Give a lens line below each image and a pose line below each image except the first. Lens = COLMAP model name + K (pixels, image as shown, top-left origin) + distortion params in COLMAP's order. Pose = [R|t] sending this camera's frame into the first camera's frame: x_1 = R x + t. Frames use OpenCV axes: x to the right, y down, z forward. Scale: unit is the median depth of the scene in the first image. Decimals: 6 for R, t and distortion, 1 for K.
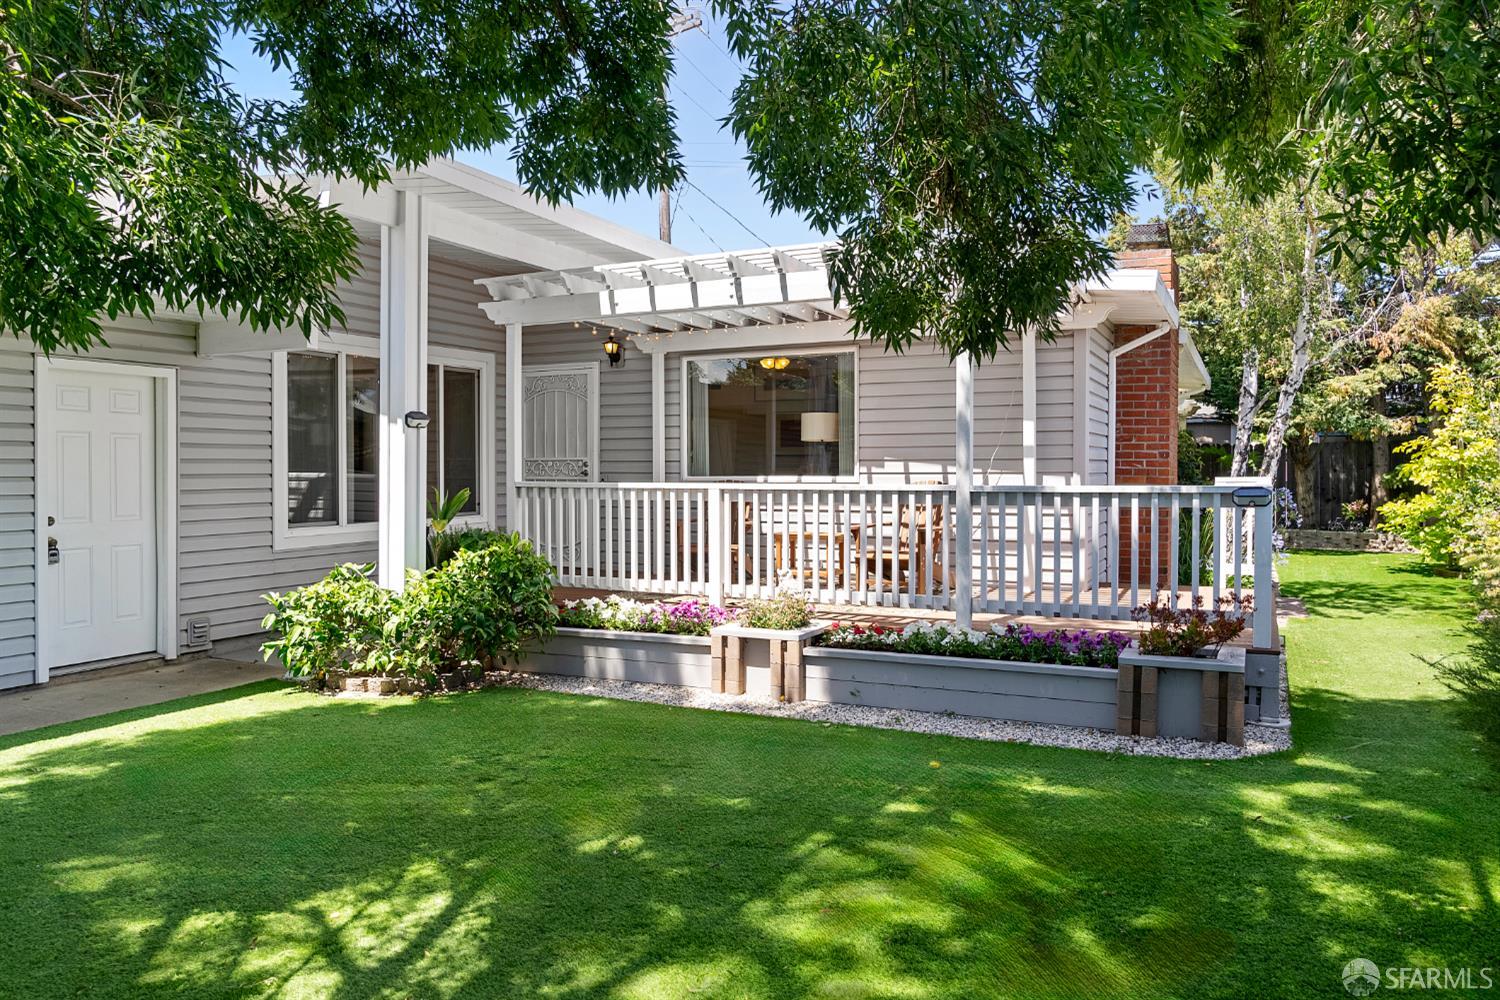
lens RADIAL K [[1027.2, 0, 757.8], [0, 1027.2, 492.2], [0, 0, 1]] dist [-0.030205, 0.024589]
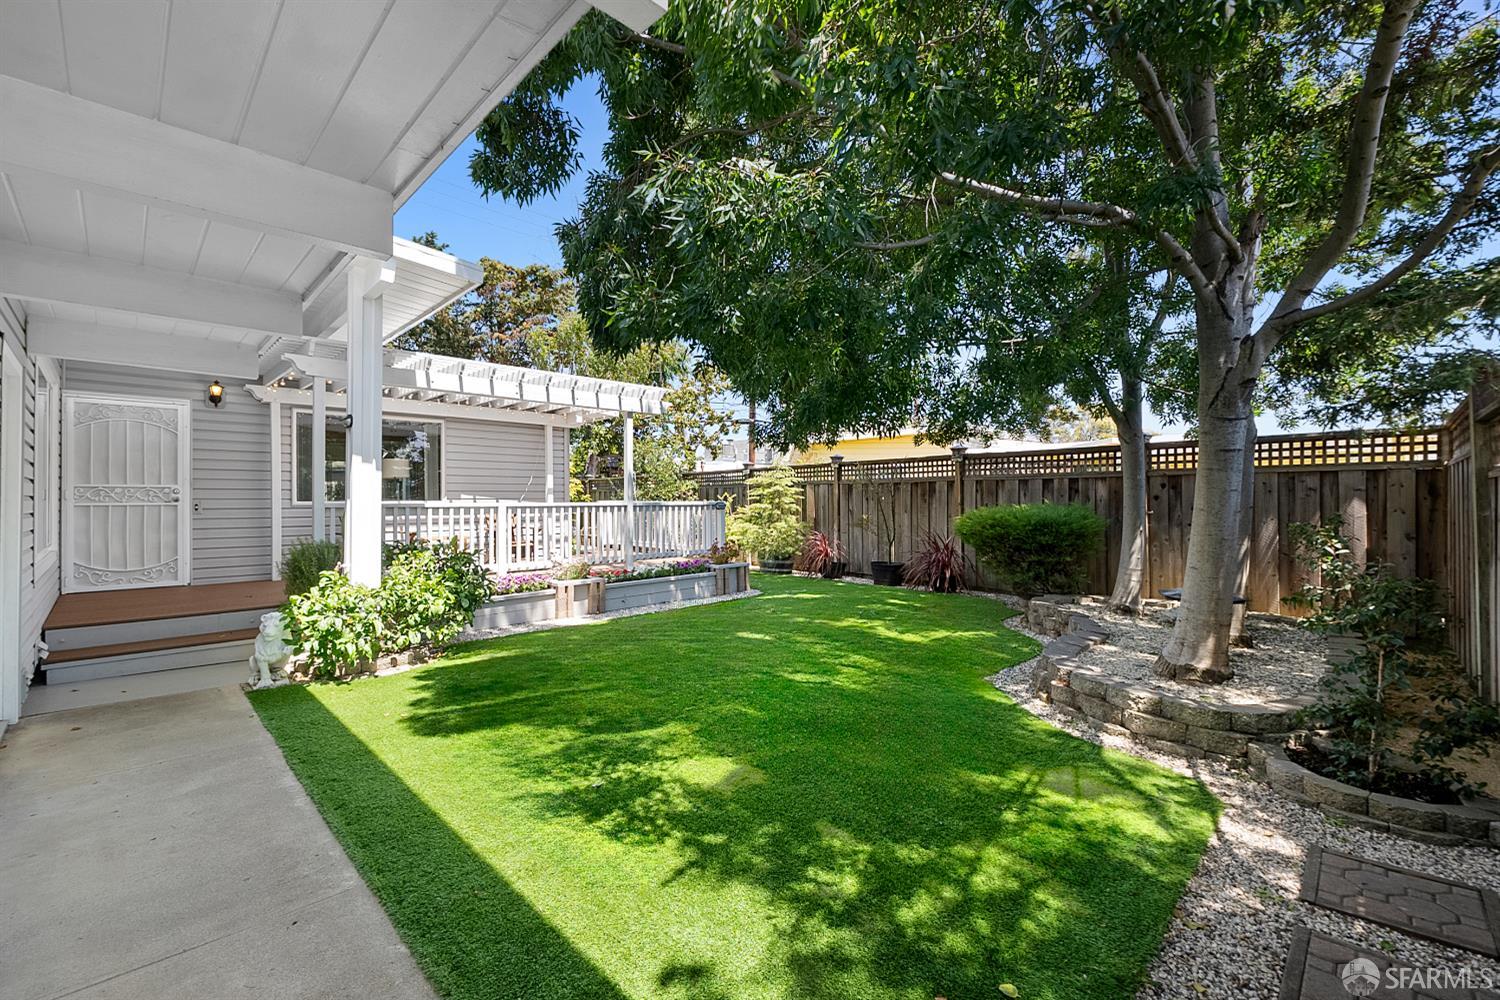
lens RADIAL K [[642.8, 0, 745.5], [0, 642.8, 498.5], [0, 0, 1]] dist [0.000301, -0.001298]
pose [[0.335709, 0.002746, 0.941962, -0.799929], [0.025811, 0.999593, -0.012112, 0.005971], [-0.941612, 0.028379, 0.335502, 0.256853]]
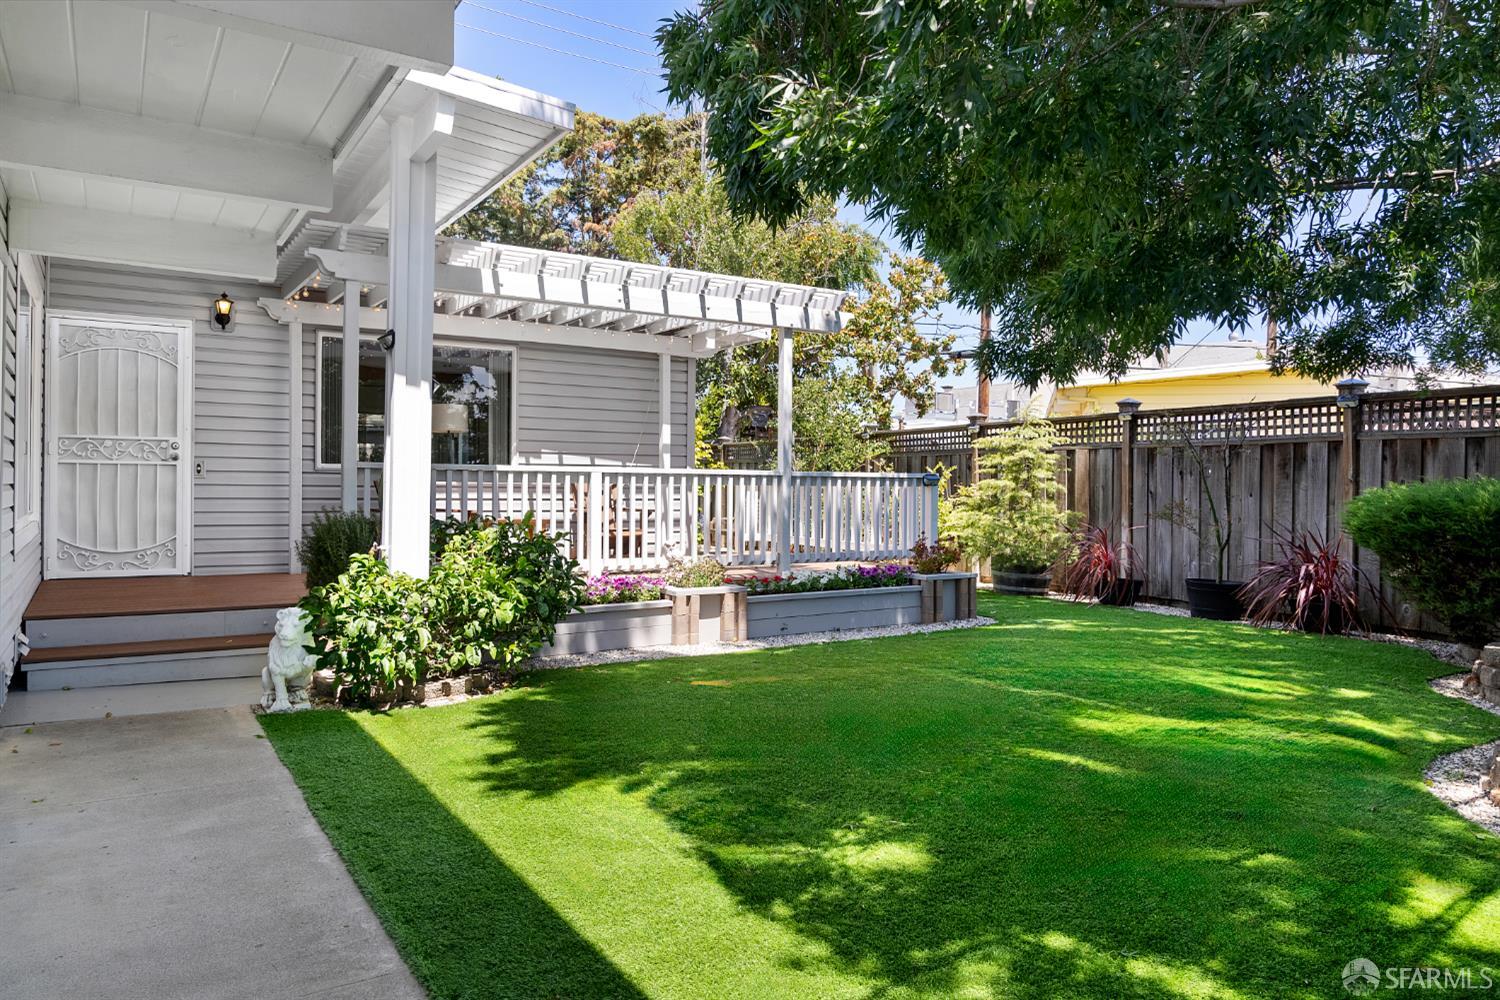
lens RADIAL K [[1027.2, 0, 757.8], [0, 1027.2, 492.2], [0, 0, 1]] dist [-0.030205, 0.024589]
pose [[0.520303, 0.000574, 0.853982, -0.800927], [0.009269, 0.999937, -0.006320, 0.023890], [-0.853932, 0.011203, 0.520265, 0.257930]]
